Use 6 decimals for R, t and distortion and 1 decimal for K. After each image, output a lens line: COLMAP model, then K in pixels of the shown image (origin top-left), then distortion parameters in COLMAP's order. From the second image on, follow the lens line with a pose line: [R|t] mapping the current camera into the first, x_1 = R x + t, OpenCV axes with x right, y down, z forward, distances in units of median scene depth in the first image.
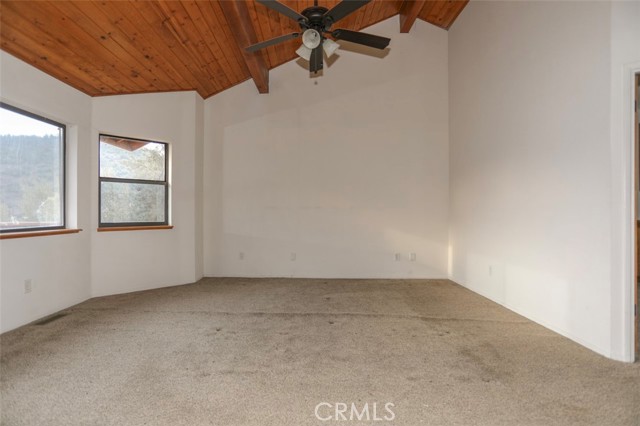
lens RADIAL K [[312.2, 0, 320.2], [0, 312.2, 211.3], [0, 0, 1]] dist [-0.037528, 0.017870]
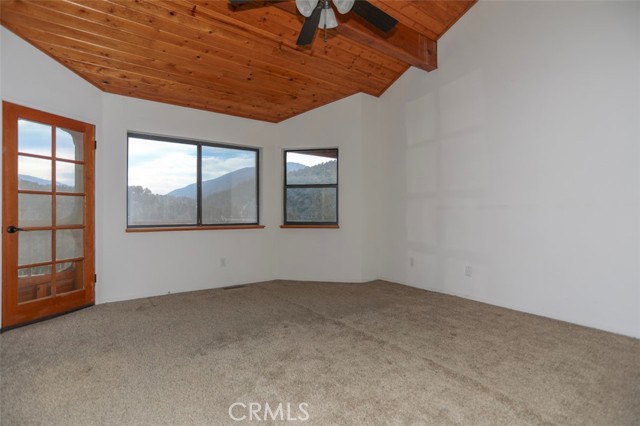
lens RADIAL K [[324.9, 0, 318.5], [0, 324.9, 213.3], [0, 0, 1]] dist [-0.005911, 0.000429]
pose [[0.603308, 0.008230, -0.797466, 0.463139], [0.002283, 0.999925, 0.012047, -0.011560], [0.797505, -0.009088, 0.603244, 0.323177]]
